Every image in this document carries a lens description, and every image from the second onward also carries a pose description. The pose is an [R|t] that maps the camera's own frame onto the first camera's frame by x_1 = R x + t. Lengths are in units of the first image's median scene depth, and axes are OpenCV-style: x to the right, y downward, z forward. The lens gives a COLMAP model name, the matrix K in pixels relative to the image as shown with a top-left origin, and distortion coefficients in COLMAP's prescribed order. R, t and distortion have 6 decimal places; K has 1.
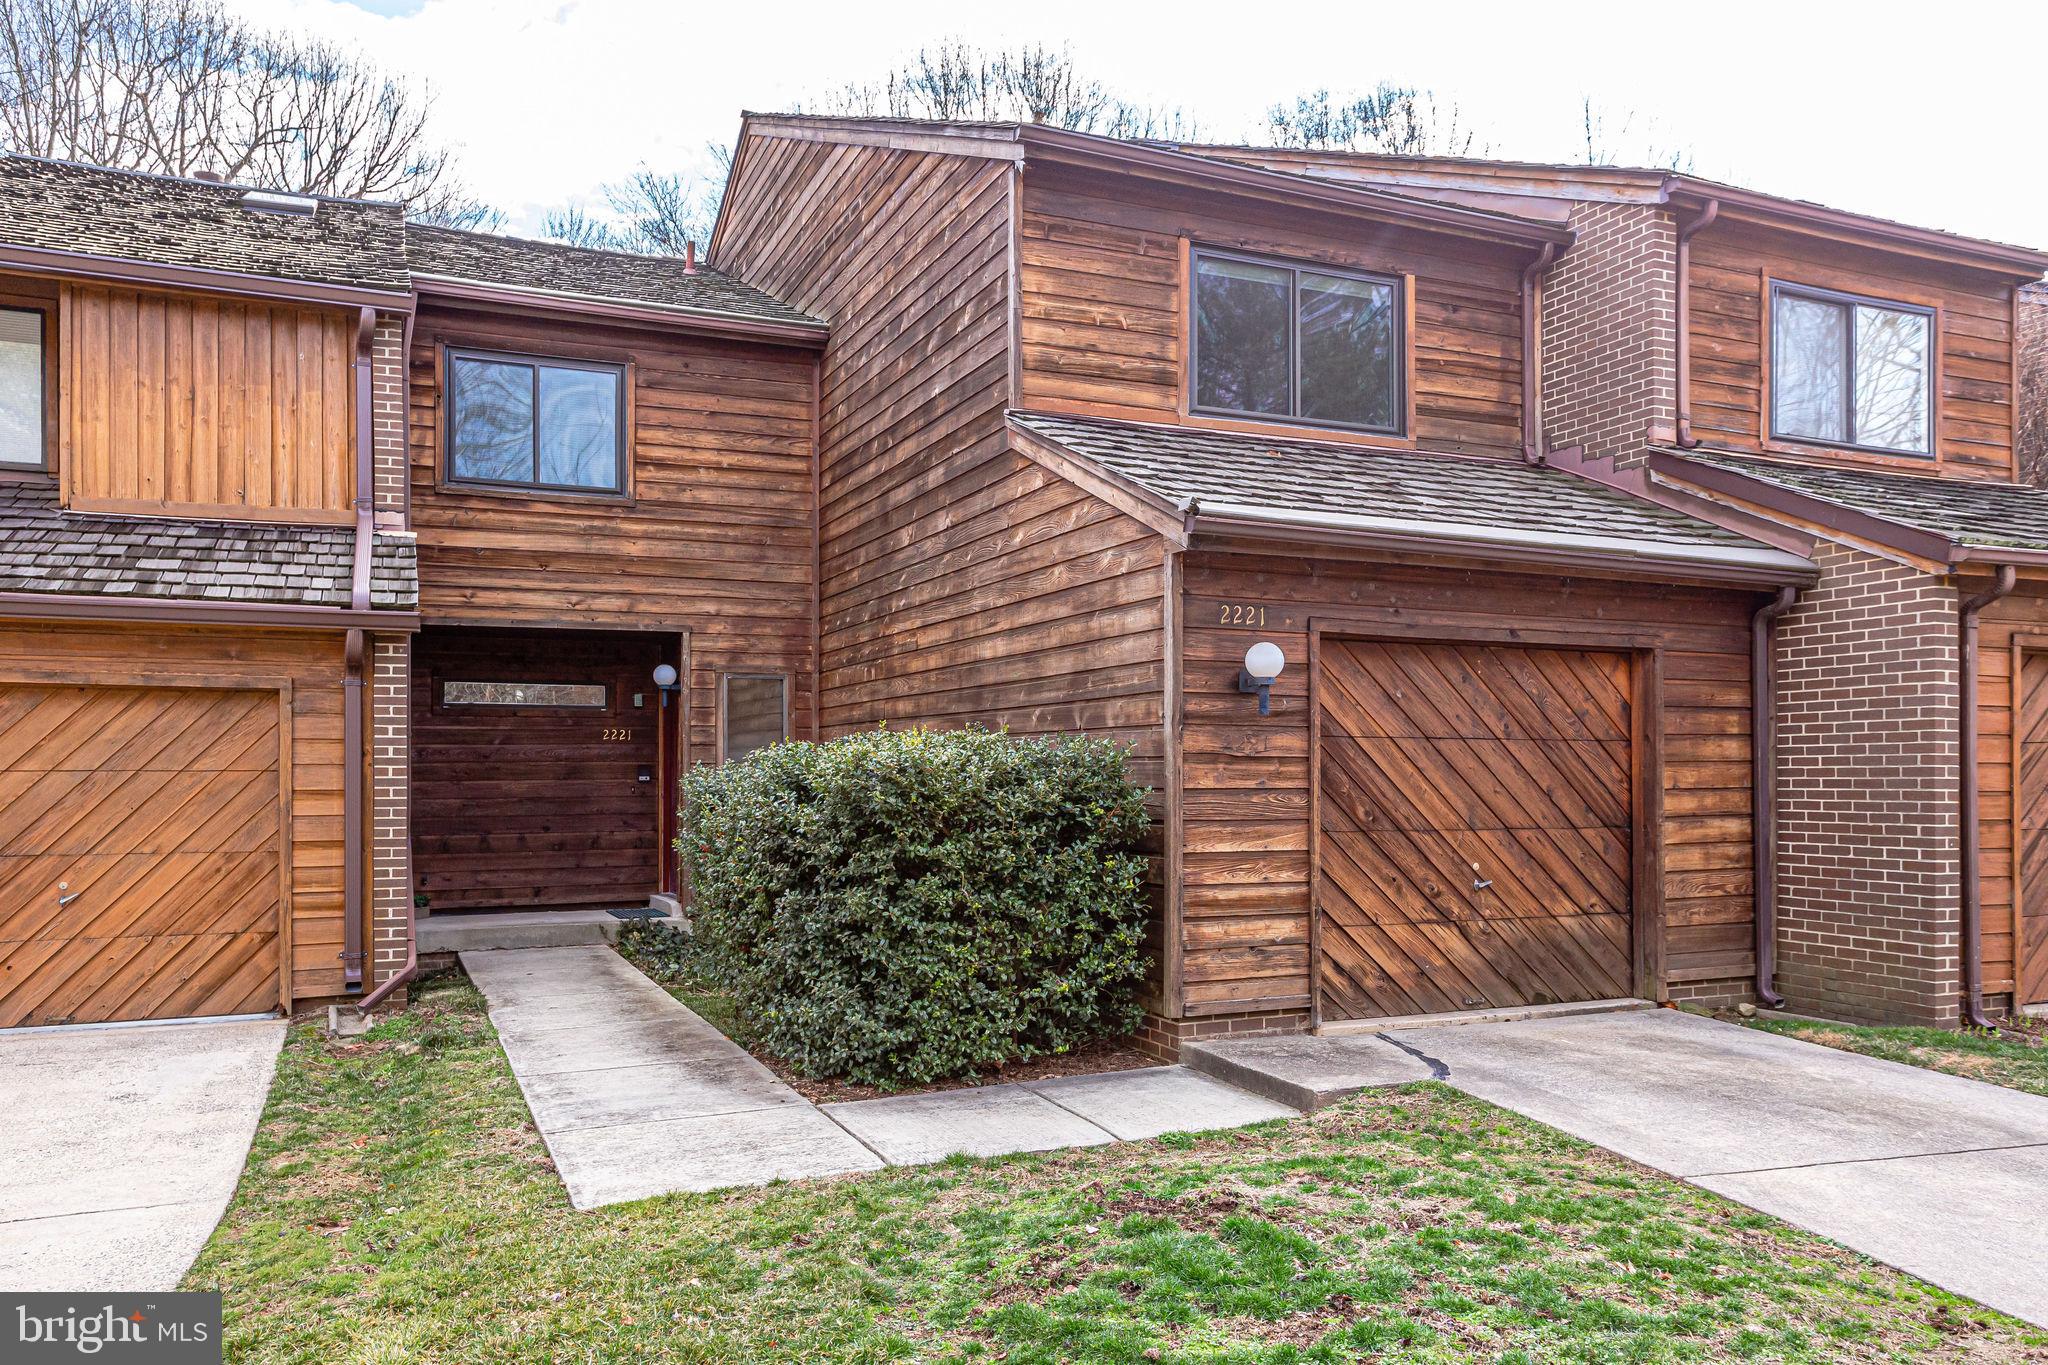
lens RADIAL K [[1520.6, 0, 1065.7], [0, 1520.6, 788.9], [0, 0, 1]] dist [0.006194, -0.017760]
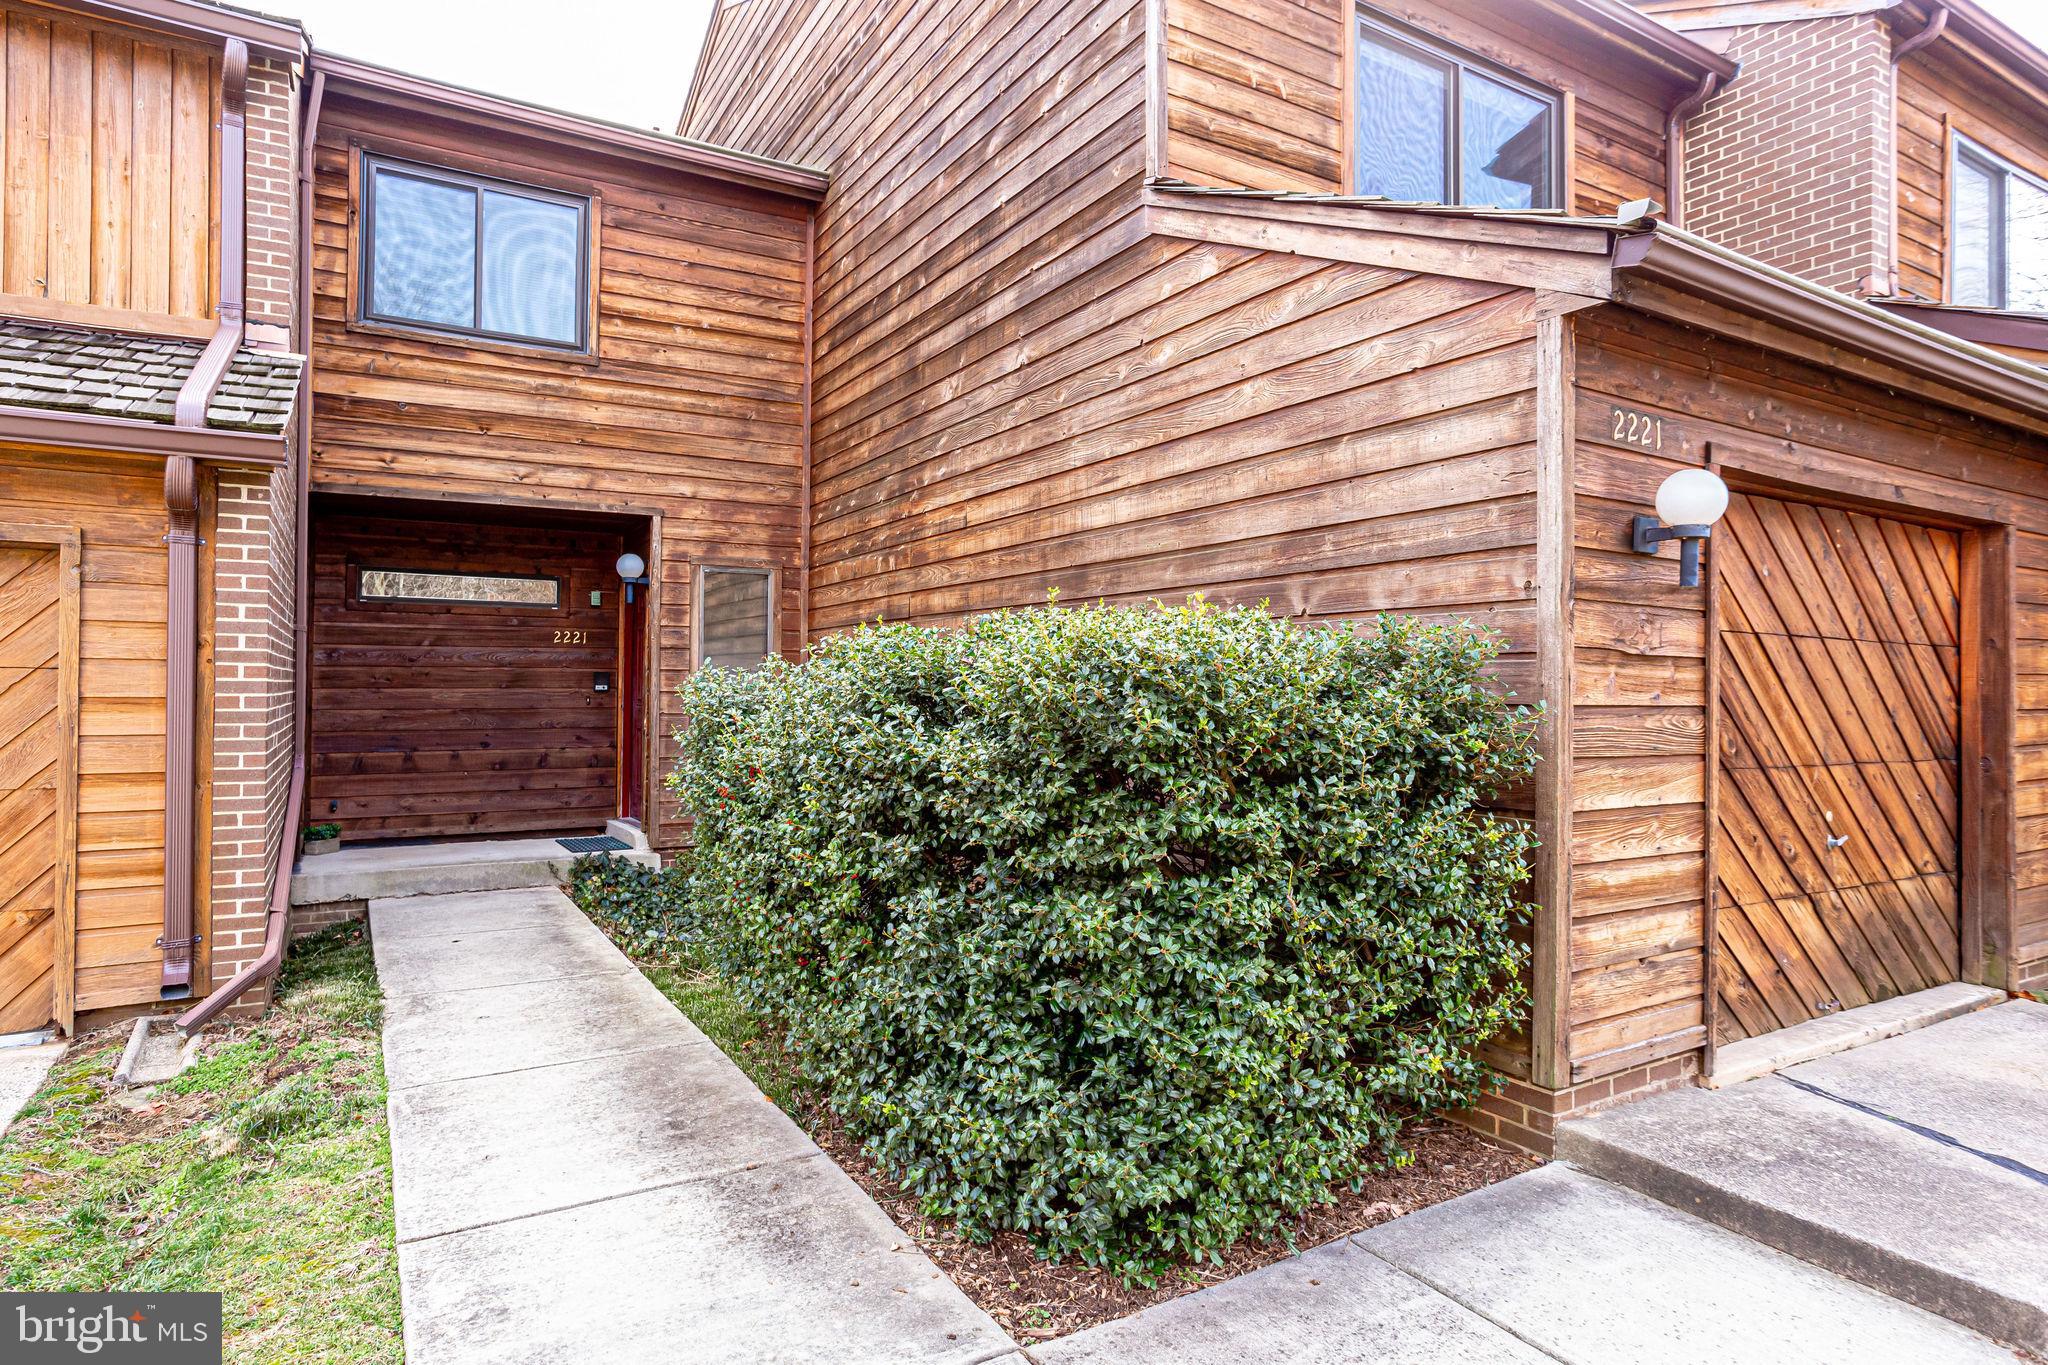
lens RADIAL K [[1144.9, 0, 1034.4], [0, 1144.9, 691.1], [0, 0, 1]] dist [-0.030710, 0.016973]
pose [[0.993765, 0.008399, 0.111174, -0.146572], [-0.007330, 0.999923, -0.010022, 0.000038], [-0.111249, 0.009145, 0.993750, 0.457514]]
